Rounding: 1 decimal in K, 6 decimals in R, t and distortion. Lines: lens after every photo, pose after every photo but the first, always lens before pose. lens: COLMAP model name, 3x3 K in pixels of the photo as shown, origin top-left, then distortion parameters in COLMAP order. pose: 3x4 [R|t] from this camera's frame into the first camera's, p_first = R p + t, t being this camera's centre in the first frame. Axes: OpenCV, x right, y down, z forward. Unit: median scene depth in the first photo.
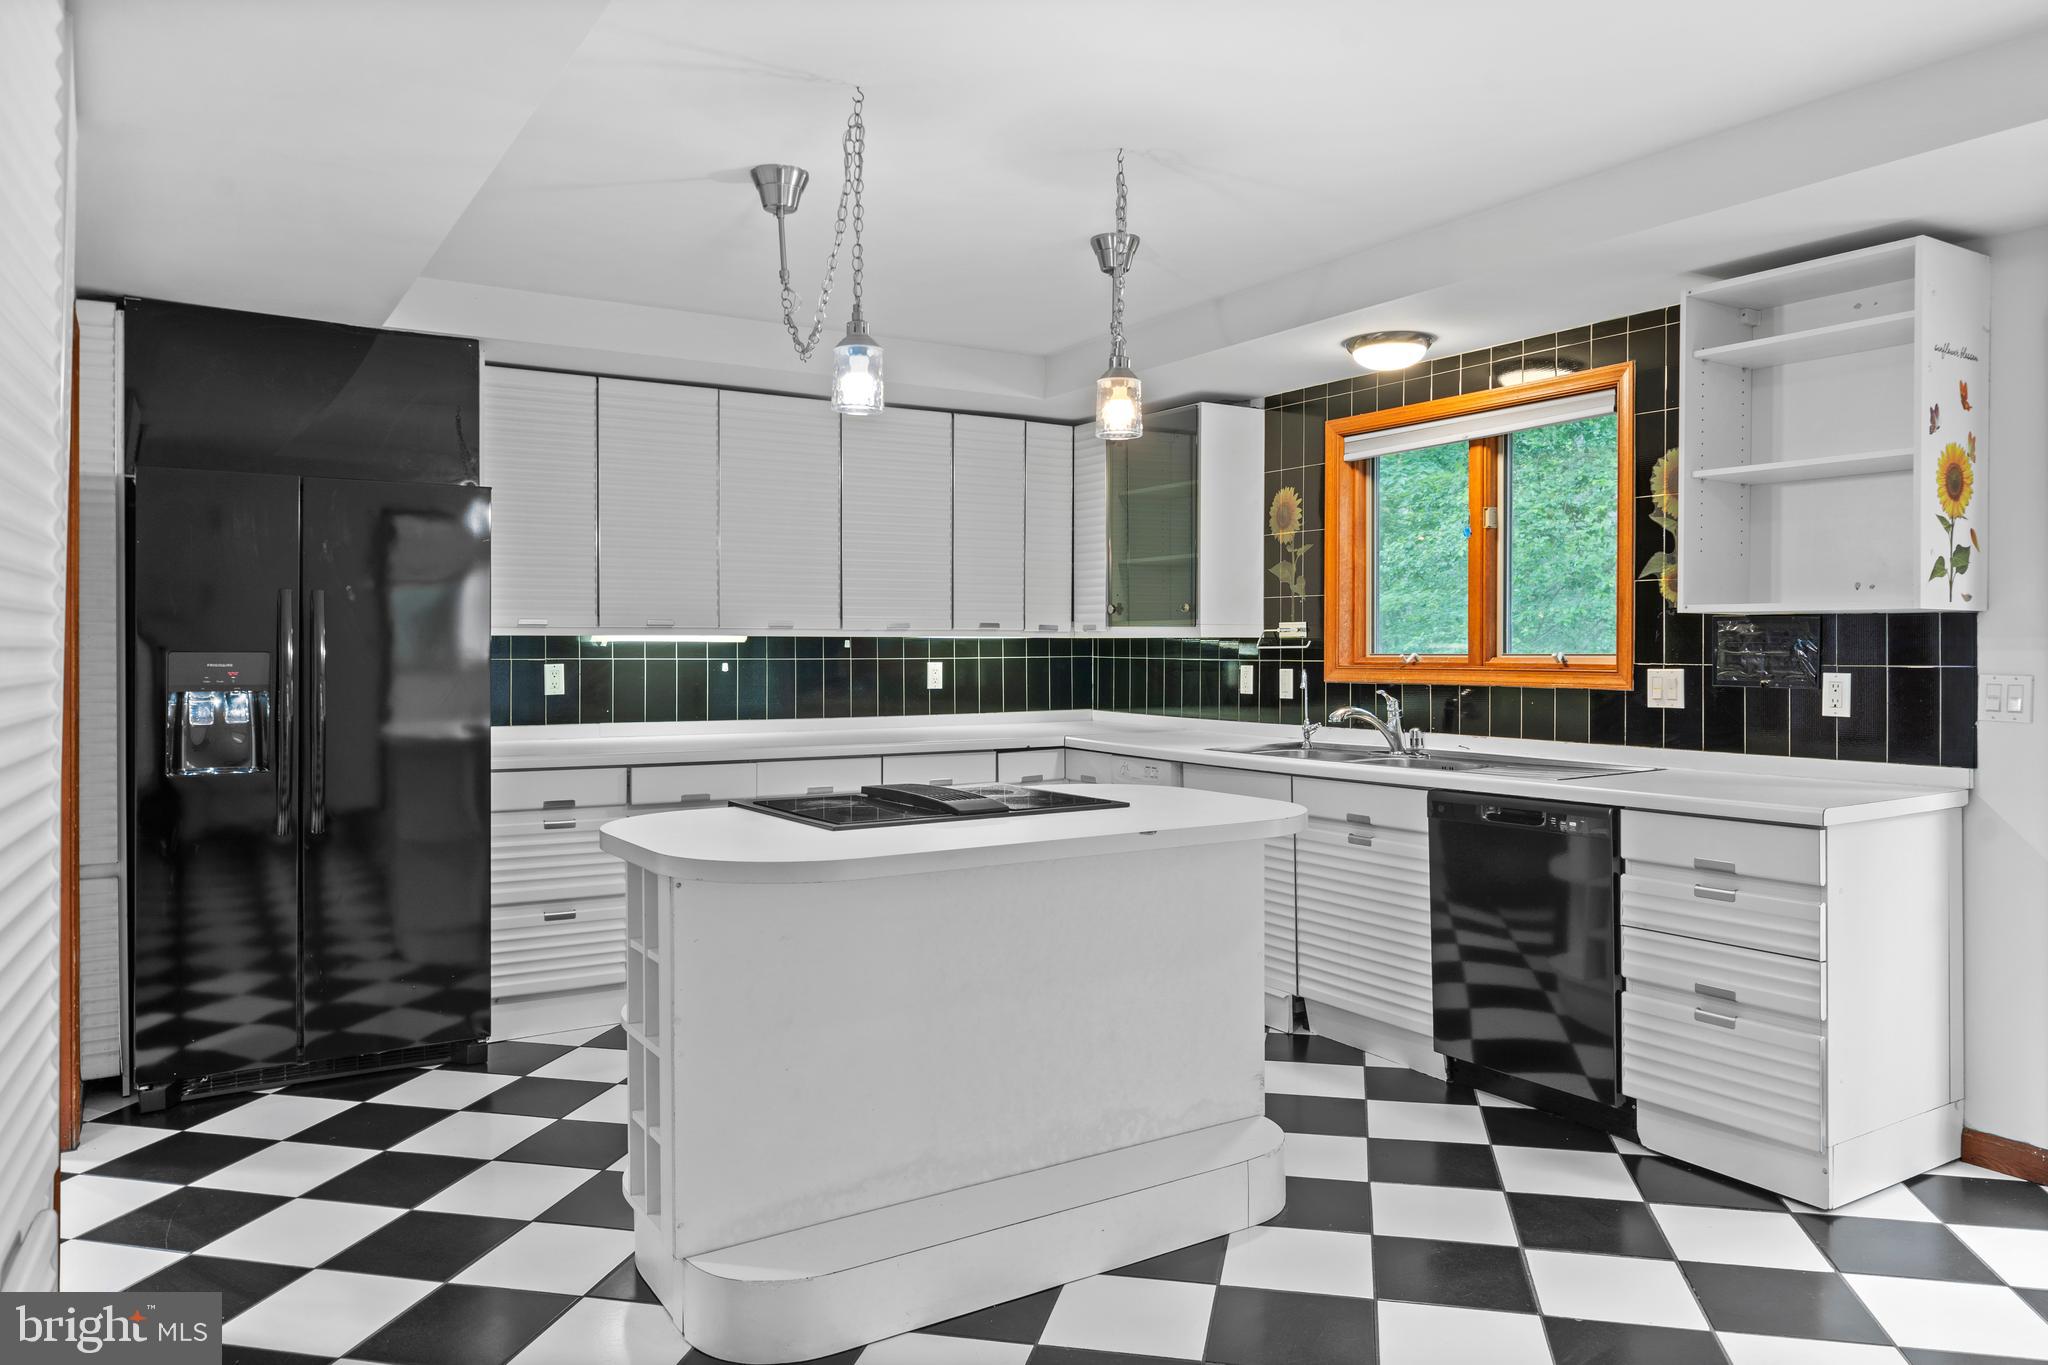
lens RADIAL K [[1410.3, 0, 1032.0], [0, 1410.3, 658.3], [0, 0, 1]] dist [0.000379, 0.002004]
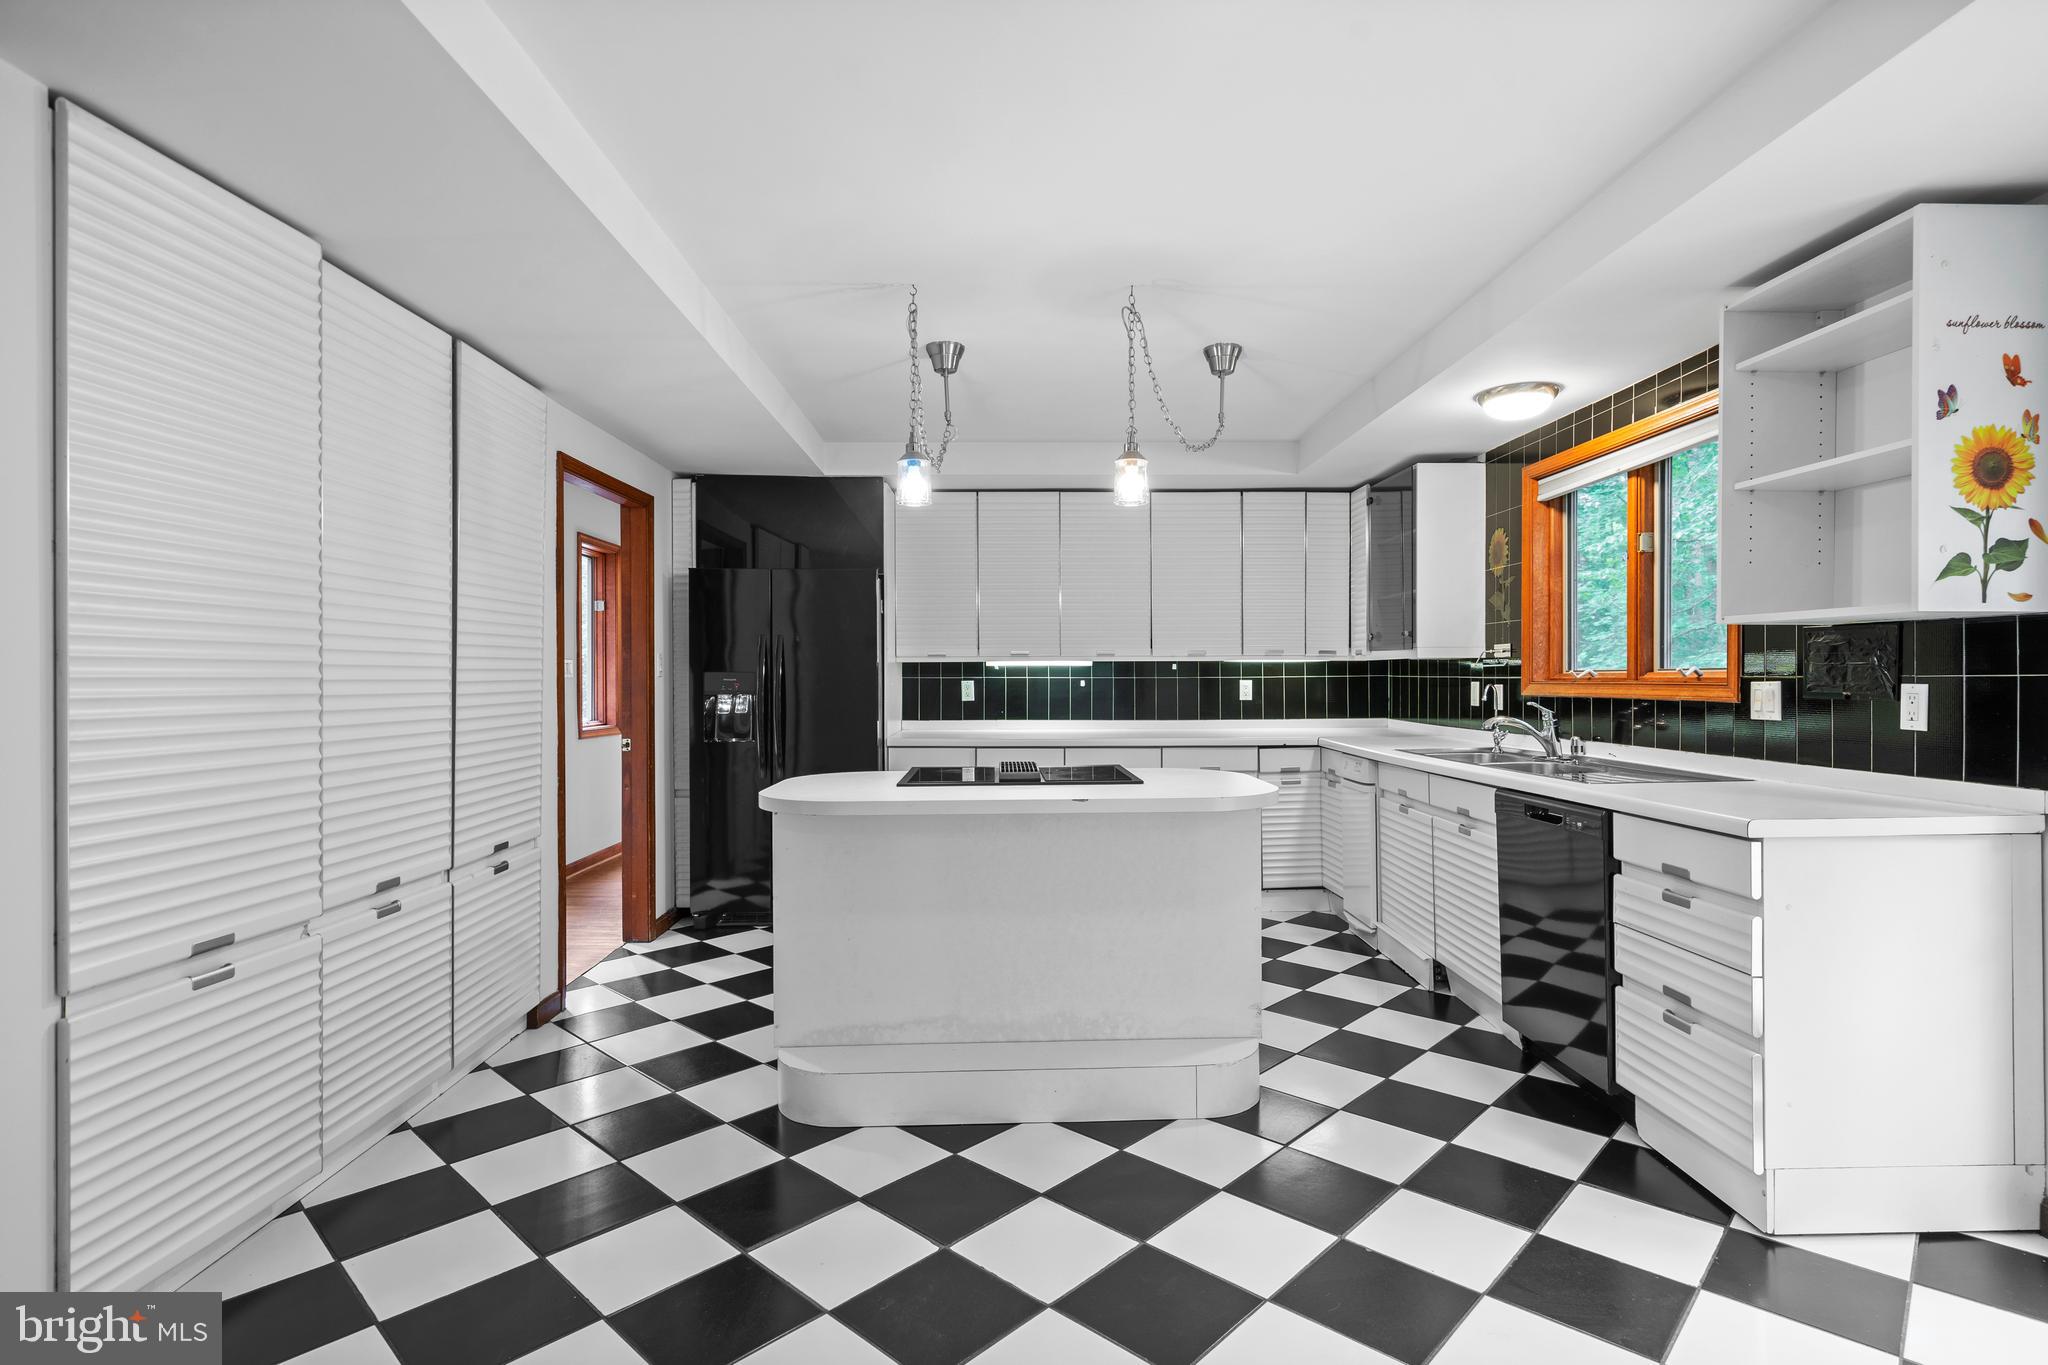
lens RADIAL K [[1025.1, 0, 1024.0], [0, 1025.1, 682.5], [0, 0, 1]] dist [0.003846, 0.000552]
pose [[0.854578, -0.000242, -0.519322, 0.339756], [-0.000697, 0.999998, -0.001613, 0.008953], [0.519322, 0.001741, 0.854577, 0.088980]]
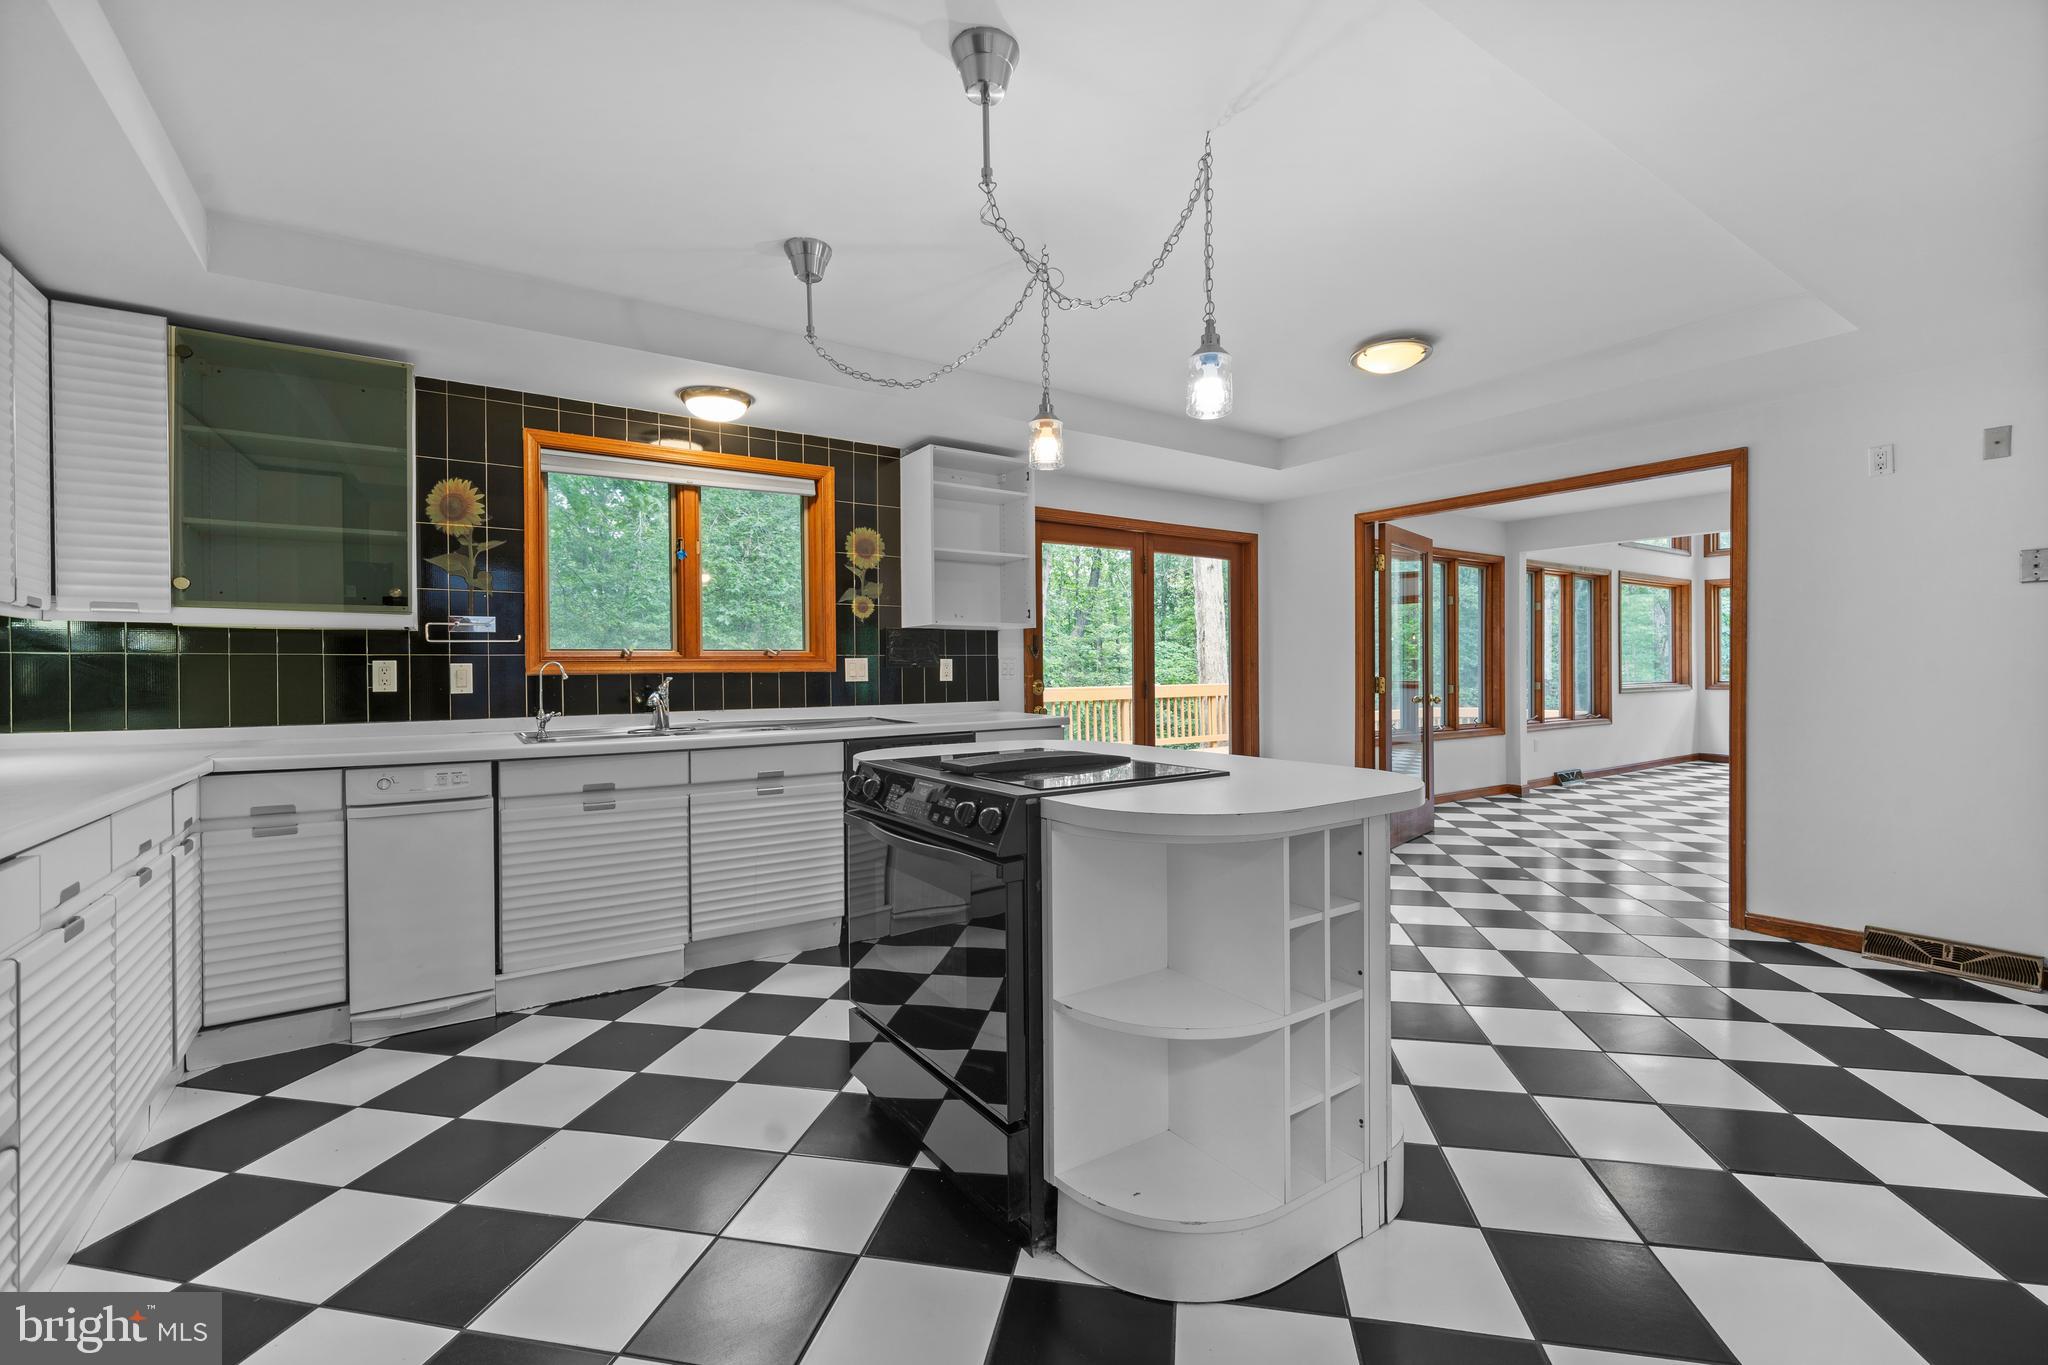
lens RADIAL K [[860.9, 0, 1063.8], [0, 860.9, 675.9], [0, 0, 1]] dist [-0.008668, -0.000029]
pose [[-0.051928, -0.008304, 0.998616, -0.524271], [0.015481, 0.999839, 0.009119, 0.020794], [-0.998531, 0.015933, -0.051791, 0.727272]]
